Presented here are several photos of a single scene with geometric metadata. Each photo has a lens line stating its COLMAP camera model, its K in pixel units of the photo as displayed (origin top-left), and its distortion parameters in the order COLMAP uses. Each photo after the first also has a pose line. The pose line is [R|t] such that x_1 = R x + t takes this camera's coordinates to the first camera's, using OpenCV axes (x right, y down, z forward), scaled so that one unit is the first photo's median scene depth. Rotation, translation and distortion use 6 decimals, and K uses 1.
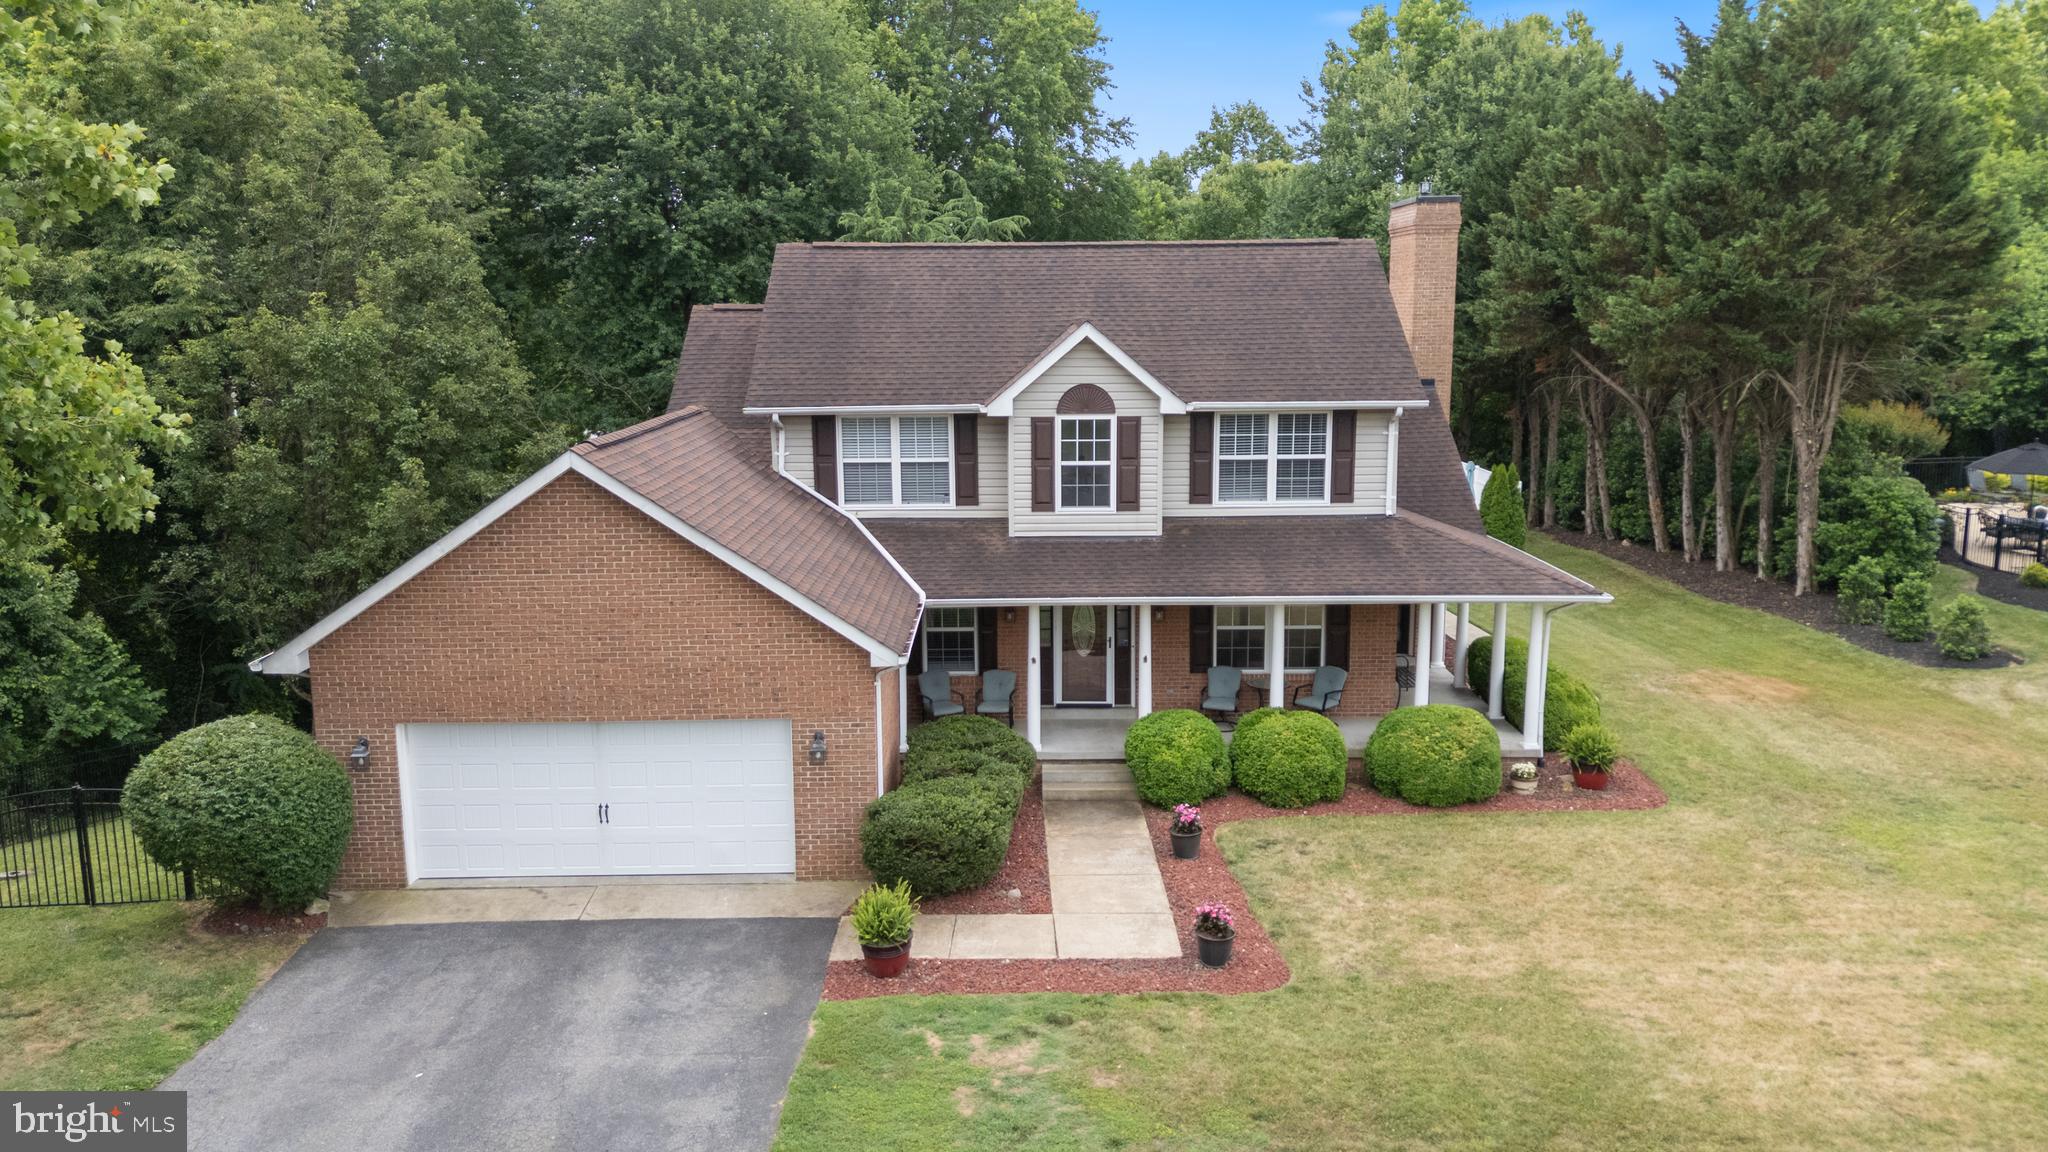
lens RADIAL K [[1509.9, 0, 1025.2], [0, 1509.9, 567.8], [0, 0, 1]] dist [0.055102, -0.050228]
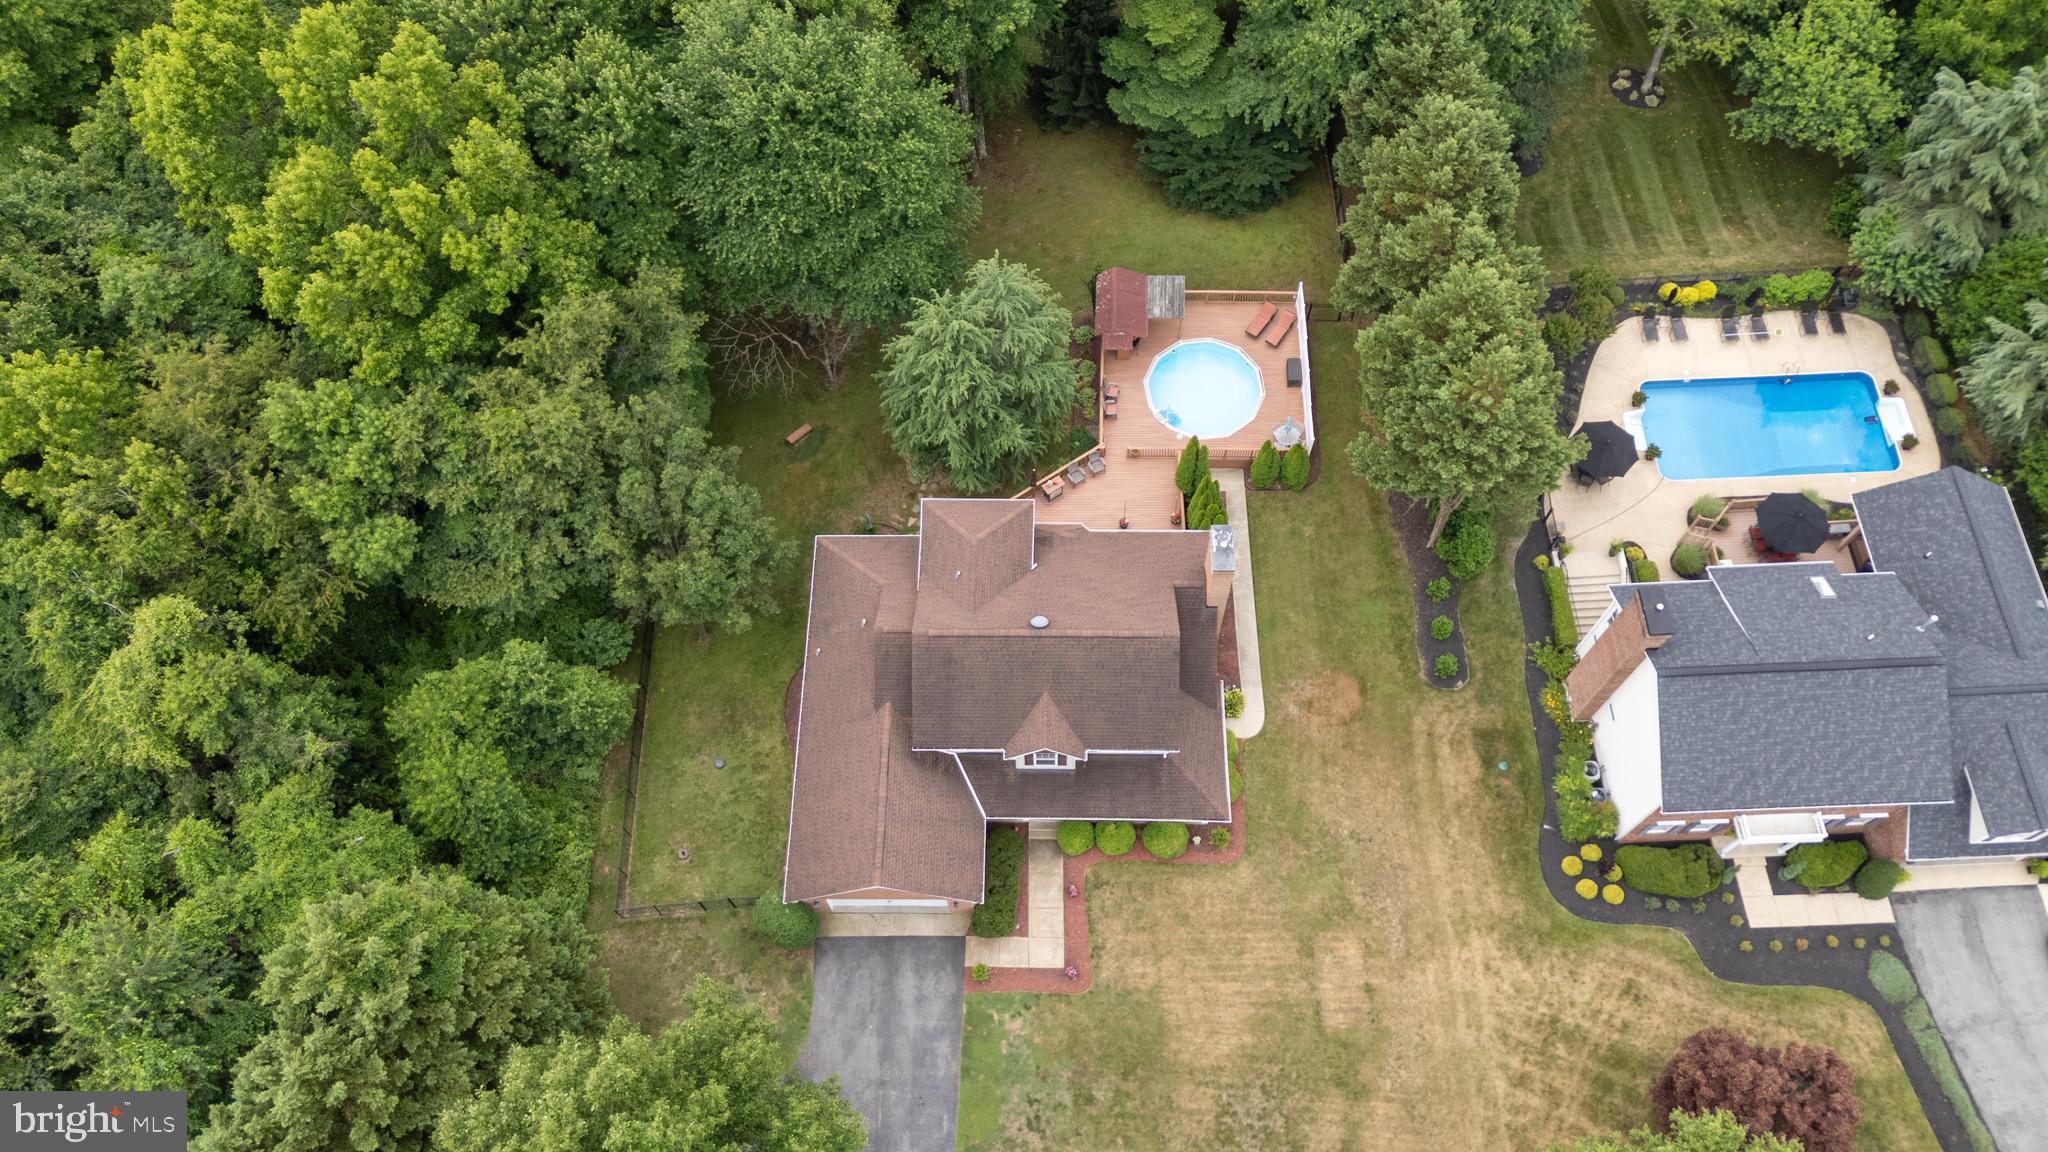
lens RADIAL K [[1498.2, 0, 1030.5], [0, 1498.2, 576.1], [0, 0, 1]] dist [0.079883, -0.076899]
pose [[0.999813, 0.013460, -0.013858, 0.045826], [0.003309, 0.587423, 0.809273, -2.327967], [0.019033, -0.809168, 0.587269, -0.251499]]
